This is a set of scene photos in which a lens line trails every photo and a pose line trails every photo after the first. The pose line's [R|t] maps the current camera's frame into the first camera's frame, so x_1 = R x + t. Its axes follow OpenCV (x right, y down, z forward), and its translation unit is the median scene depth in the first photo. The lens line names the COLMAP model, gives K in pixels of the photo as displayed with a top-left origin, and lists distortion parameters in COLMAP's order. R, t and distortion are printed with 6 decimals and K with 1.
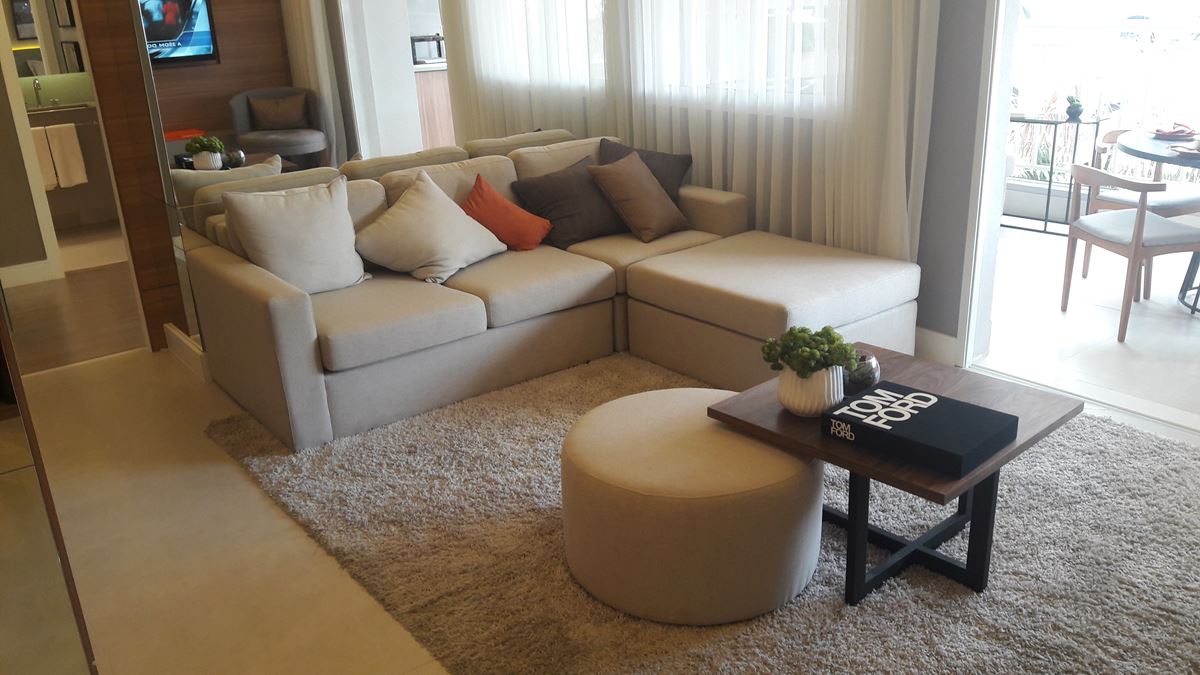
lens RADIAL K [[999.2, 0, 602.0], [0, 999.2, 343.9], [0, 0, 1]] dist [-0.002966, -0.013107]
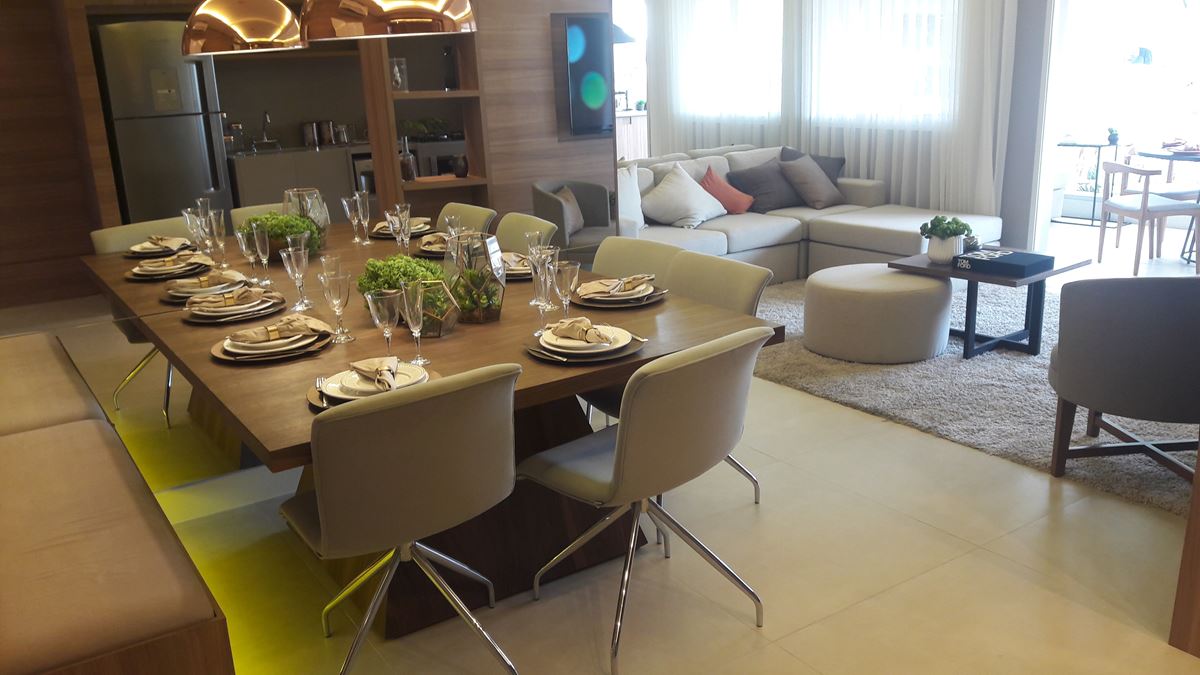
lens RADIAL K [[999.2, 0, 570.6], [0, 999.2, 350.4], [0, 0, 1]] dist [-0.002966, -0.013107]
pose [[0.995697, 0.027959, -0.088348, -0.207848], [-0.033214, 0.997730, -0.058584, 0.232973], [0.086509, 0.061267, 0.994365, -0.596680]]
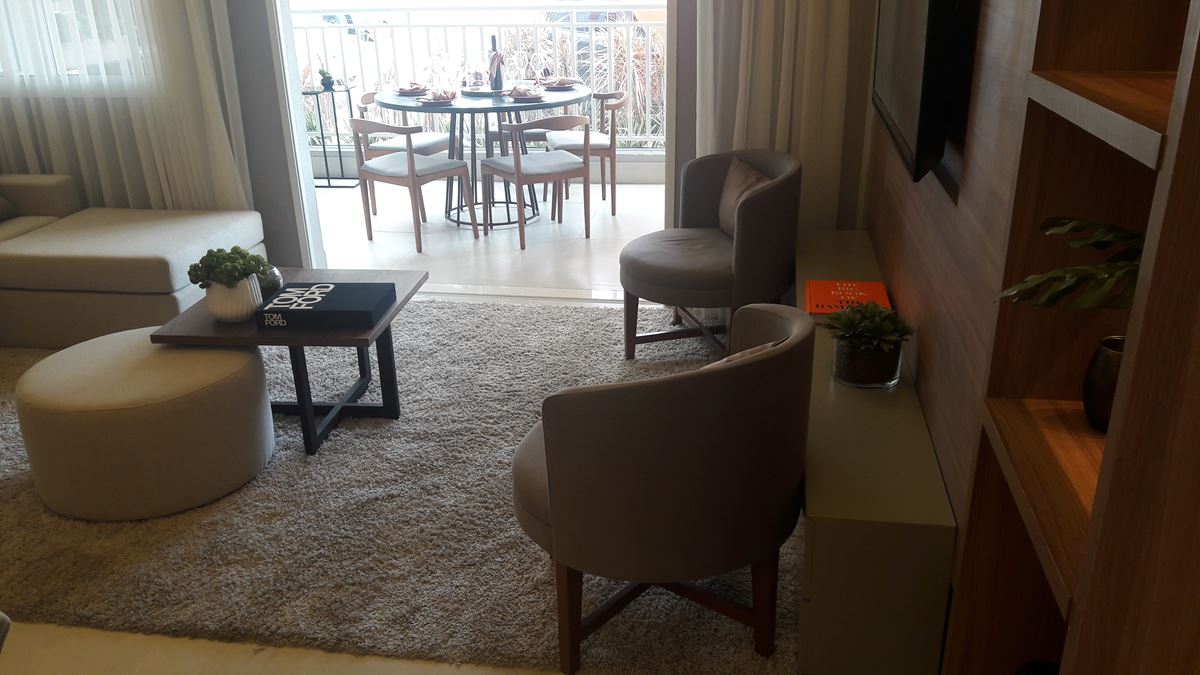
lens RADIAL K [[999.2, 0, 600.3], [0, 999.2, 392.6], [0, 0, 1]] dist [-0.002966, -0.013107]
pose [[0.744152, -0.246878, 0.620717, -0.154400], [0.216528, 0.968178, 0.125487, 0.061949], [-0.631944, 0.041021, 0.773927, -0.143485]]
